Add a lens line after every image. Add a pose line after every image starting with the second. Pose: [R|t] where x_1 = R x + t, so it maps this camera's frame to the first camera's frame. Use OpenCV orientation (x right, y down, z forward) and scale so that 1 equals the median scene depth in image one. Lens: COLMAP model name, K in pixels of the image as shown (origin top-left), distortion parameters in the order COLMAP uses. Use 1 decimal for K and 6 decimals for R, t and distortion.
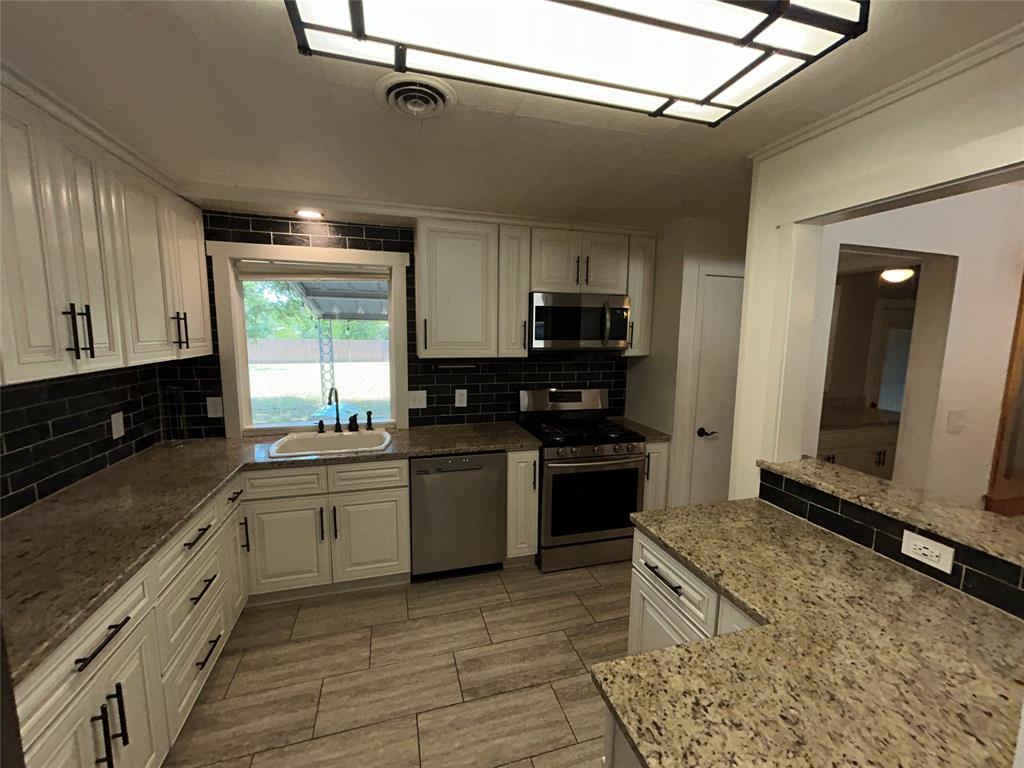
lens RADIAL K [[415.5, 0, 507.6], [0, 415.5, 388.9], [0, 0, 1]] dist [0.001288, 0.000031]
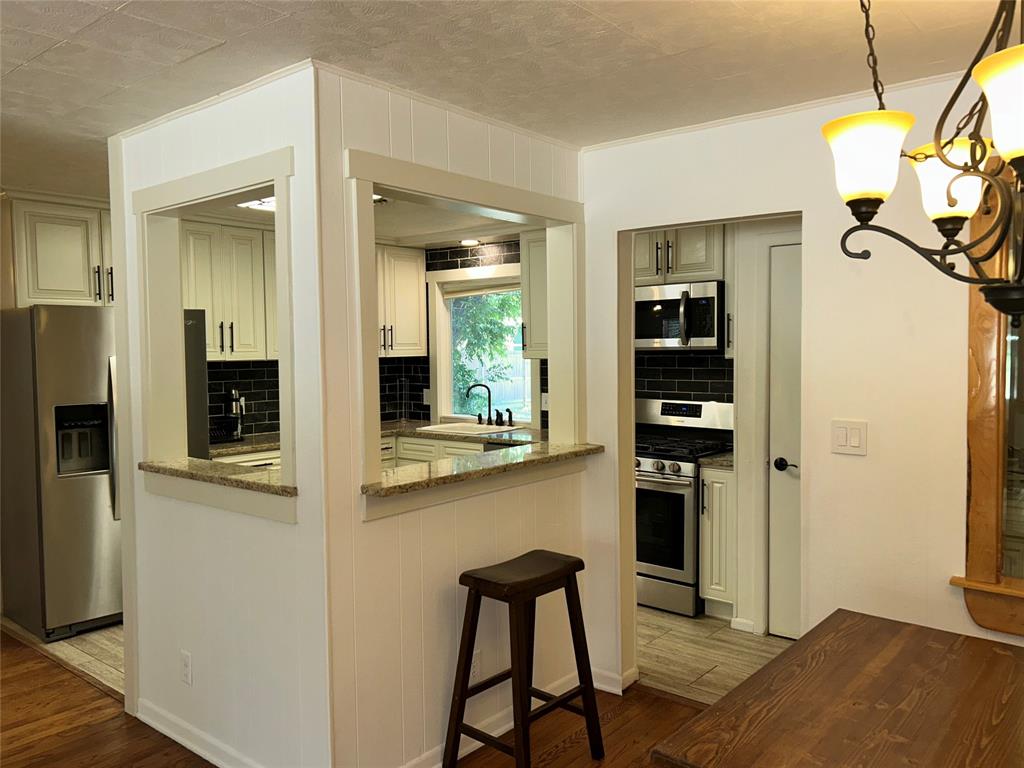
lens RADIAL K [[795.5, 0, 509.6], [0, 795.5, 387.4], [0, 0, 1]] dist [0.052485, -0.009219]
pose [[0.553912, 0.025366, -0.832189, 1.431123], [-0.099189, 0.994428, -0.035709, 0.074440], [0.826646, 0.102323, 0.553341, -0.155290]]
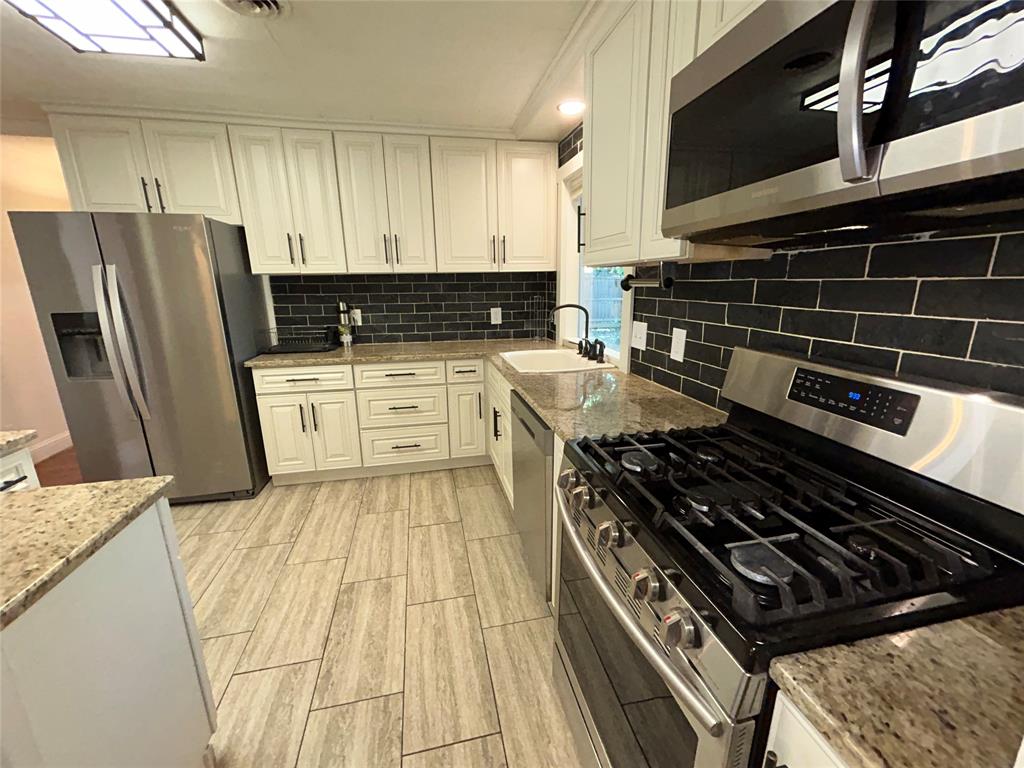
lens RADIAL K [[415.5, 0, 511.9], [0, 415.5, 385.6], [0, 0, 1]] dist [0.001288, 0.000031]
pose [[-0.064695, 0.230797, -0.970849, 0.503976], [-0.129567, 0.962709, 0.237496, -0.031261], [0.989458, 0.141155, -0.032379, 0.896254]]
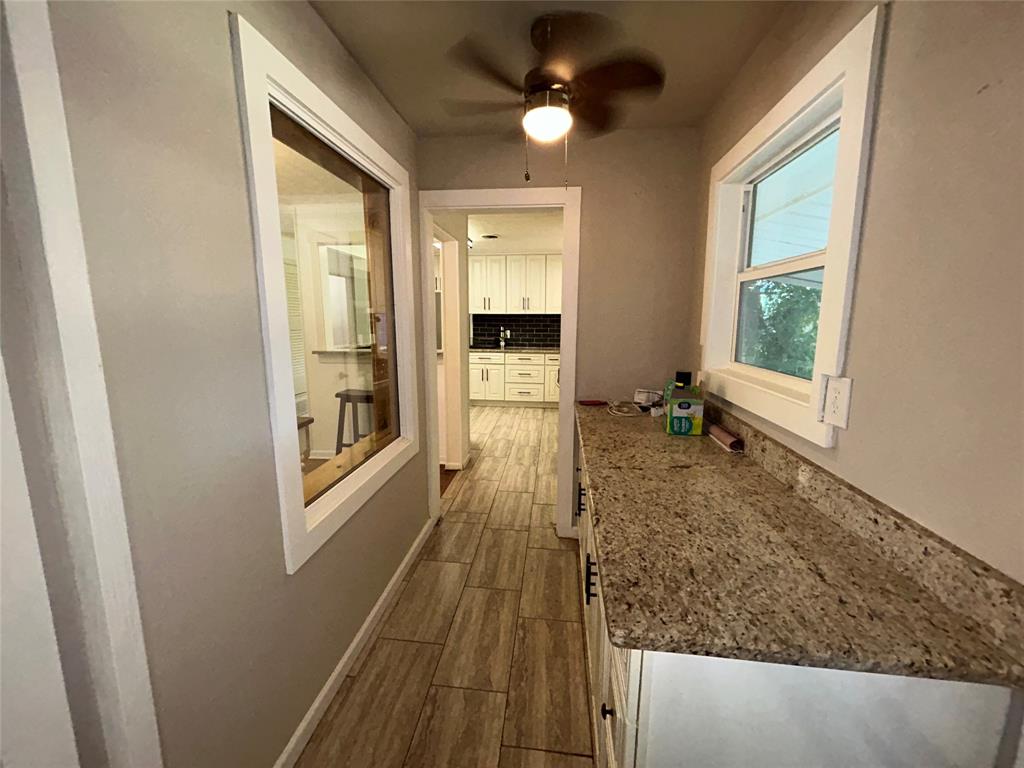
lens RADIAL K [[415.5, 0, 517.0], [0, 415.5, 386.3], [0, 0, 1]] dist [0.001288, 0.000031]
pose [[-0.369966, 0.141698, -0.918176, 1.625310], [-0.138553, 0.968833, 0.205343, -0.094481], [0.918656, 0.203186, -0.338802, 1.342205]]
